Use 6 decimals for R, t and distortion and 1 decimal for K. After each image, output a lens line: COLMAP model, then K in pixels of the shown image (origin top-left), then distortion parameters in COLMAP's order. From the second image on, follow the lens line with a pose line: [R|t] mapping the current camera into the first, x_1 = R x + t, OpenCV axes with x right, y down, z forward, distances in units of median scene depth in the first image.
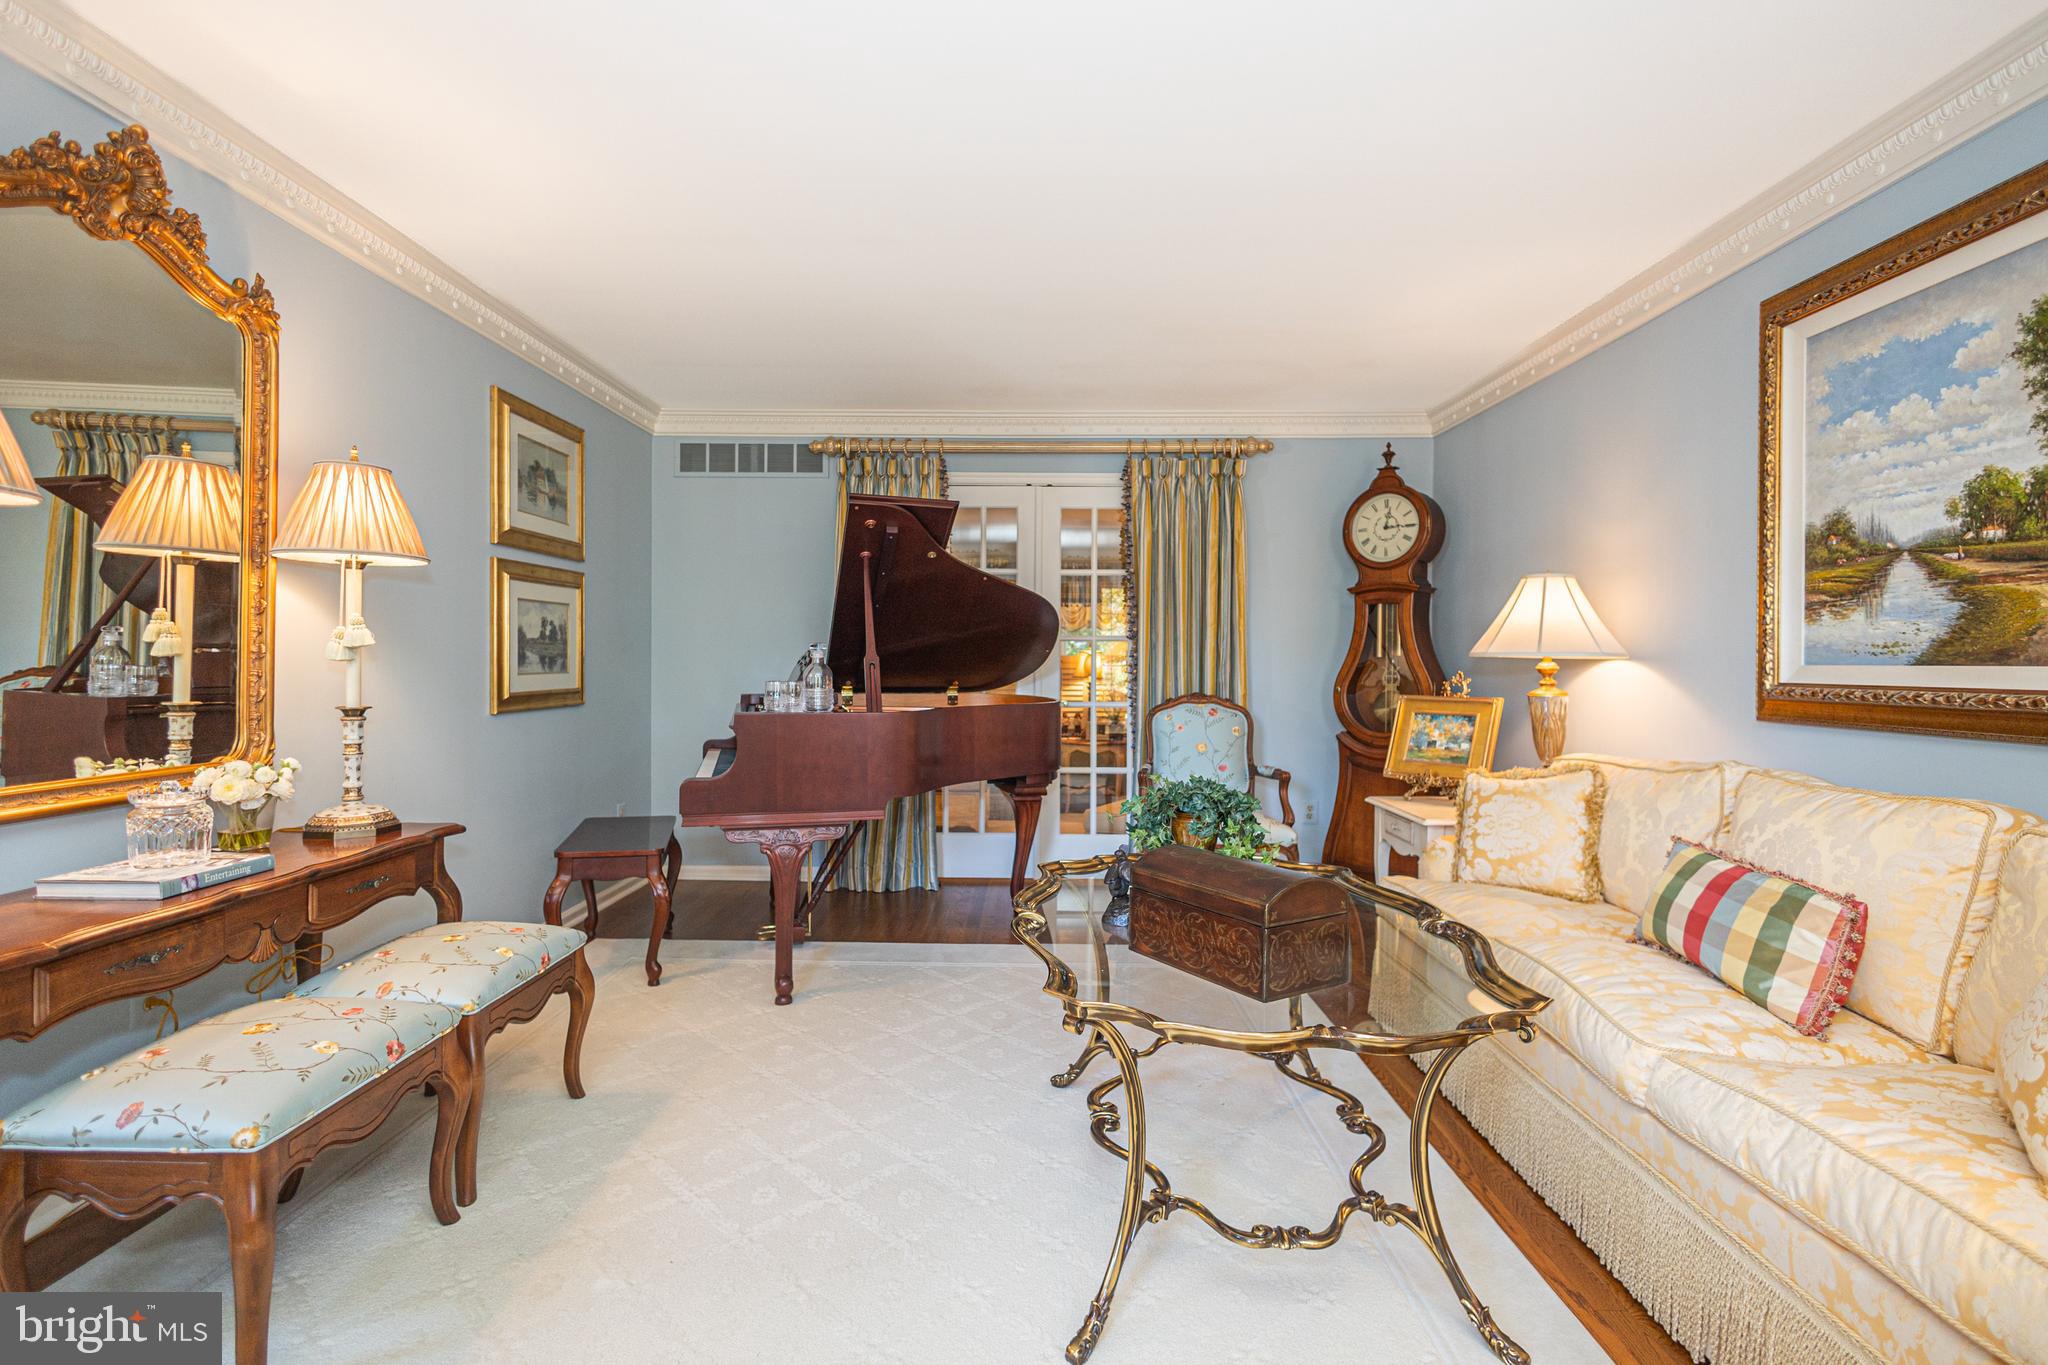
lens RADIAL K [[934.1, 0, 1021.3], [0, 934.1, 666.0], [0, 0, 1]] dist [0.000564, -0.003705]
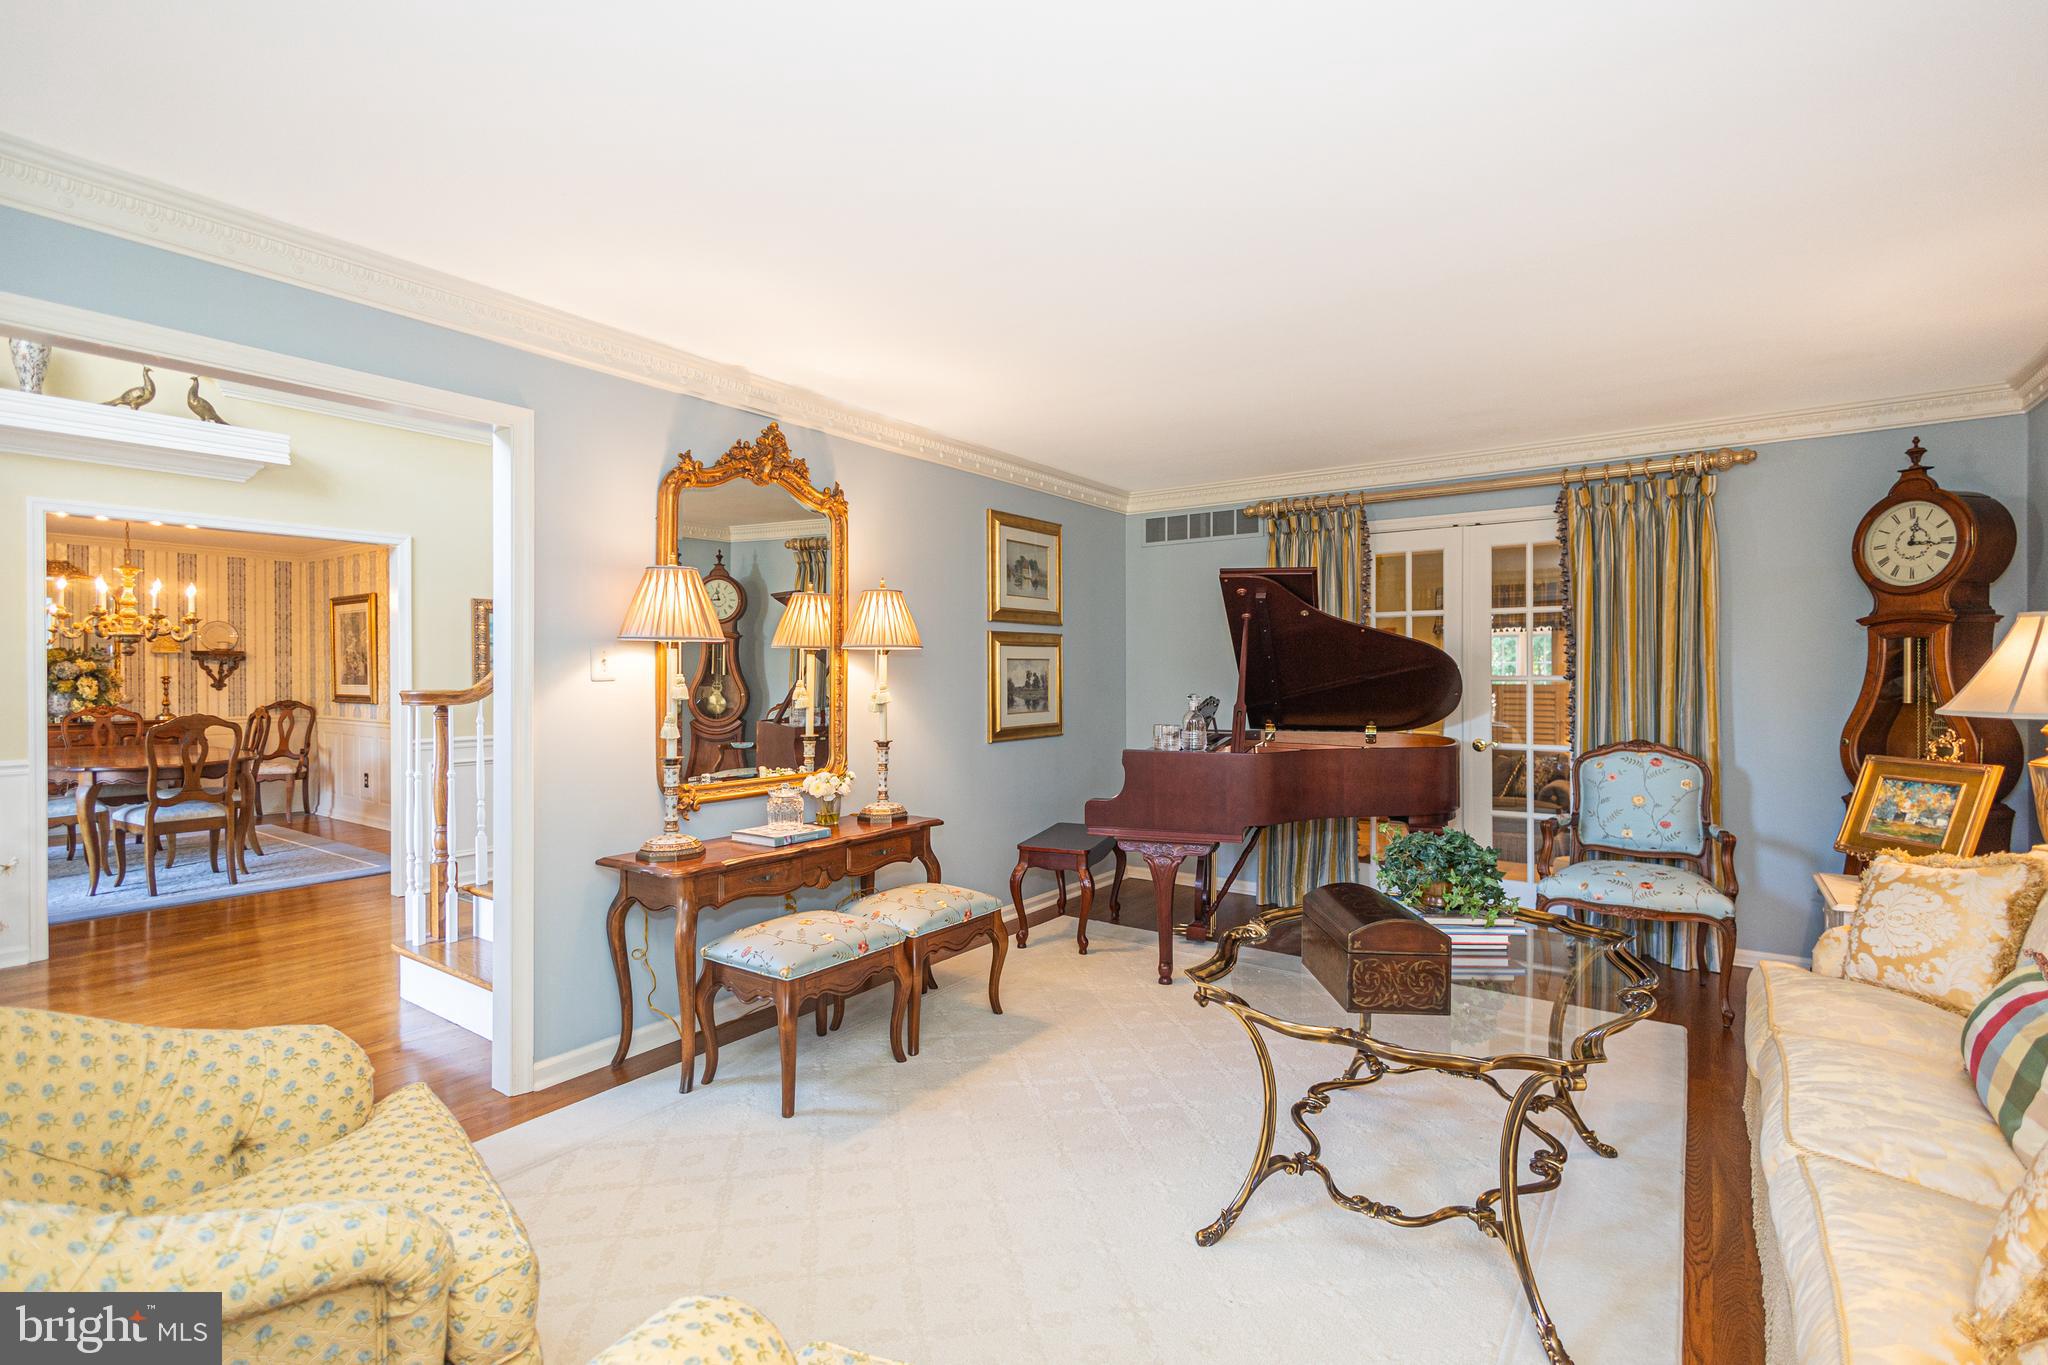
lens RADIAL K [[951.3, 0, 1023.1], [0, 951.3, 672.3], [0, 0, 1]] dist [0.000796, -0.000920]
pose [[0.818449, -0.008608, -0.574515, 0.400308], [0.004059, 0.999949, -0.009200, -0.055158], [0.574565, 0.005198, 0.818443, -0.189284]]
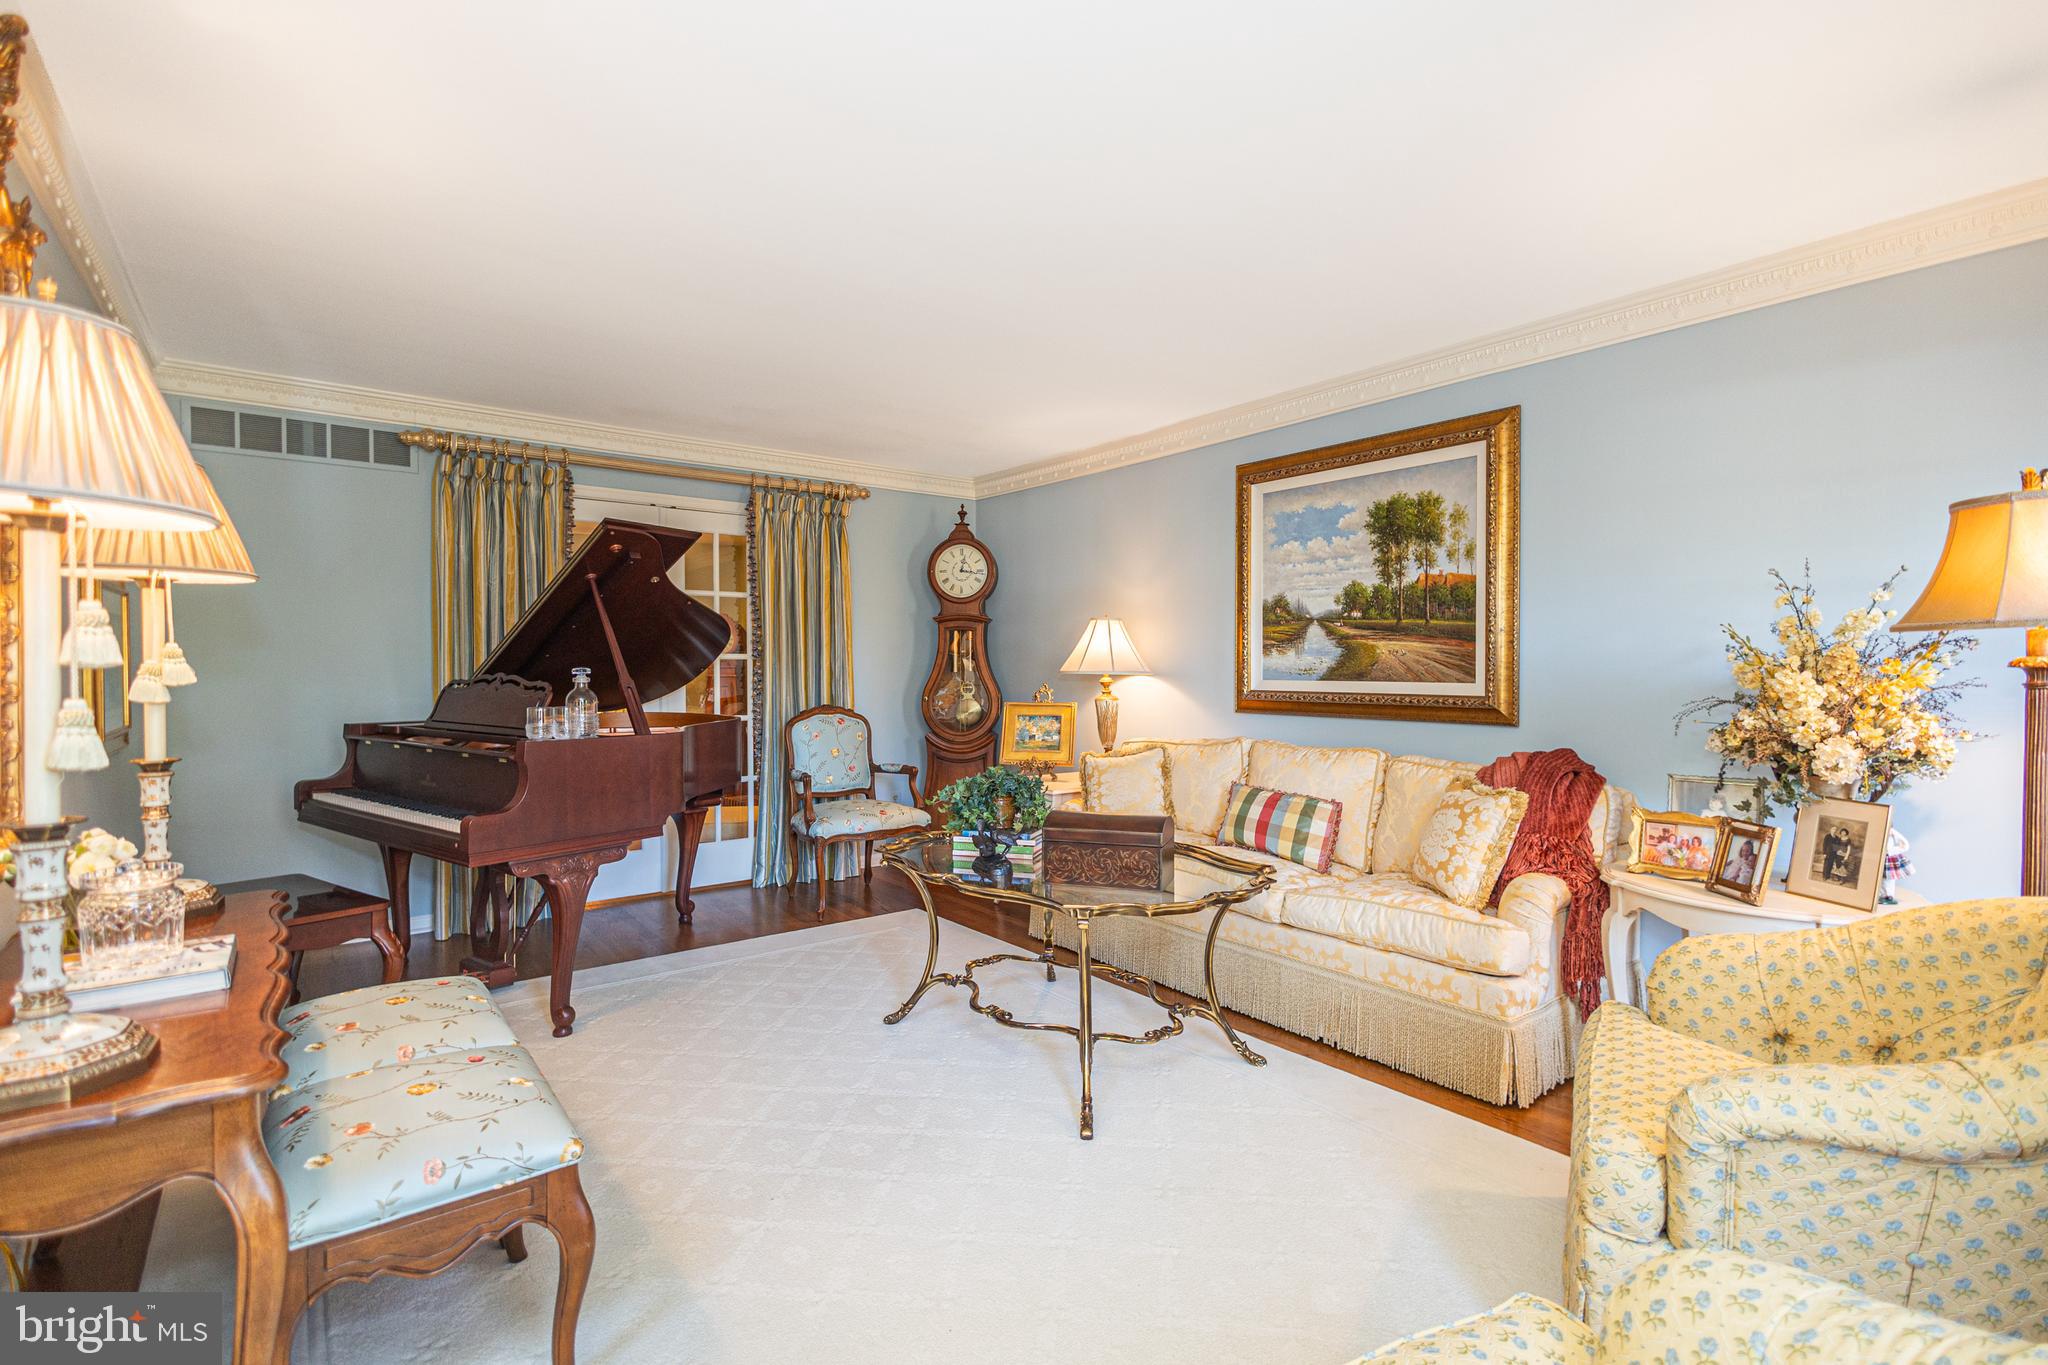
lens RADIAL K [[952.5, 0, 1020.2], [0, 952.5, 671.0], [0, 0, 1]] dist [0.015001, -0.000432]
pose [[0.778945, -0.009060, 0.627027, -0.623695], [0.007675, 0.999958, 0.004914, -0.029344], [-0.627045, 0.000985, 0.778982, -0.108761]]
